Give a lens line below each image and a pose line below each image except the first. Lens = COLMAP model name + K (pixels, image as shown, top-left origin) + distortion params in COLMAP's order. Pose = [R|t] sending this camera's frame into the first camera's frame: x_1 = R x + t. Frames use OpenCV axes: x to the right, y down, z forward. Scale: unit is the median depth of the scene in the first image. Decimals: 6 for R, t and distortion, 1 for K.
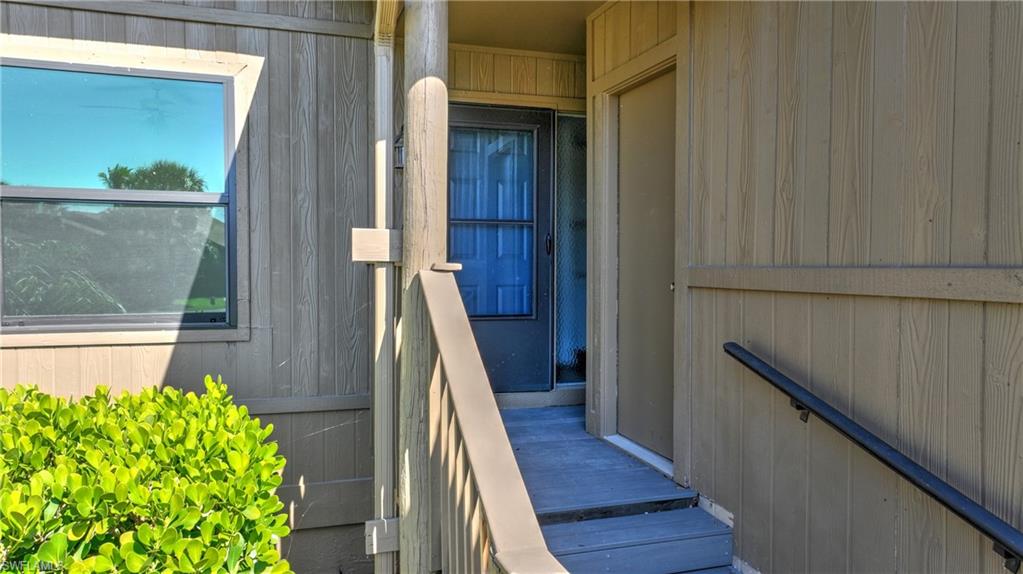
lens RADIAL K [[706.4, 0, 511.5], [0, 706.4, 287.0], [0, 0, 1]] dist [0.007480, 0.003397]
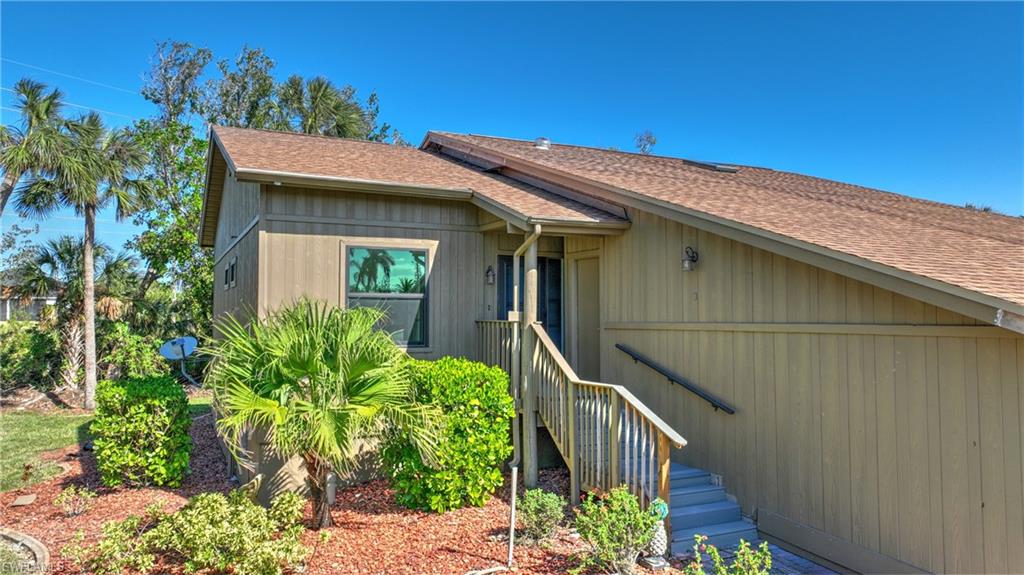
lens RADIAL K [[707.1, 0, 512.0], [0, 707.1, 287.5], [0, 0, 1]] dist [0.007480, 0.003397]
pose [[0.988313, -0.000165, 0.152437, -0.715860], [0.010404, 0.997741, -0.066374, 0.026479], [-0.152081, 0.067184, 0.986082, -2.320951]]
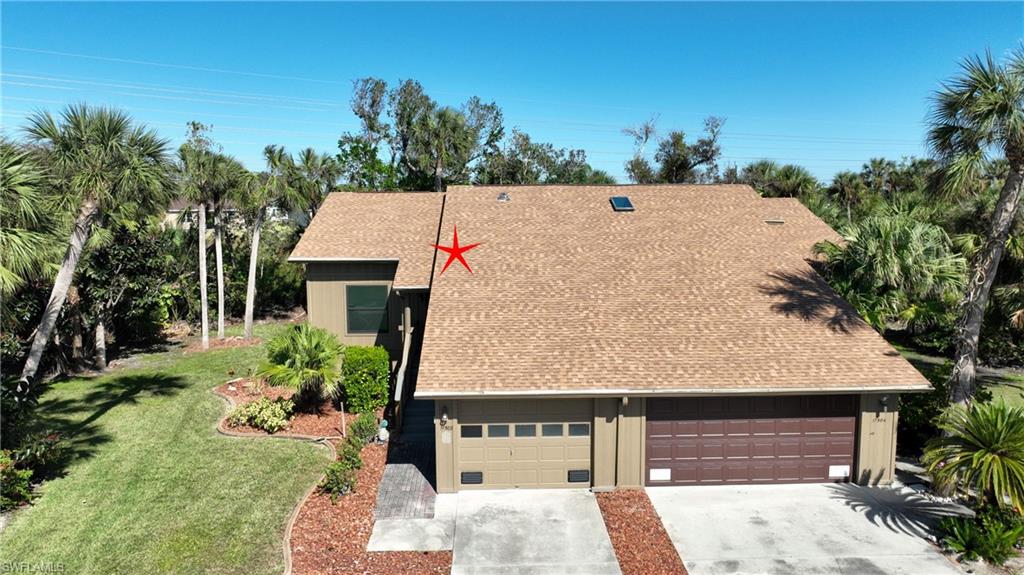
lens RADIAL K [[701.4, 0, 512.0], [0, 701.4, 287.5], [0, 0, 1]] dist [0.024331, 0.000116]
pose [[0.968556, 0.021923, -0.247828, 2.578587], [0.001971, 0.995403, 0.095758, -1.136363], [0.248788, -0.093235, 0.964060, -5.536037]]
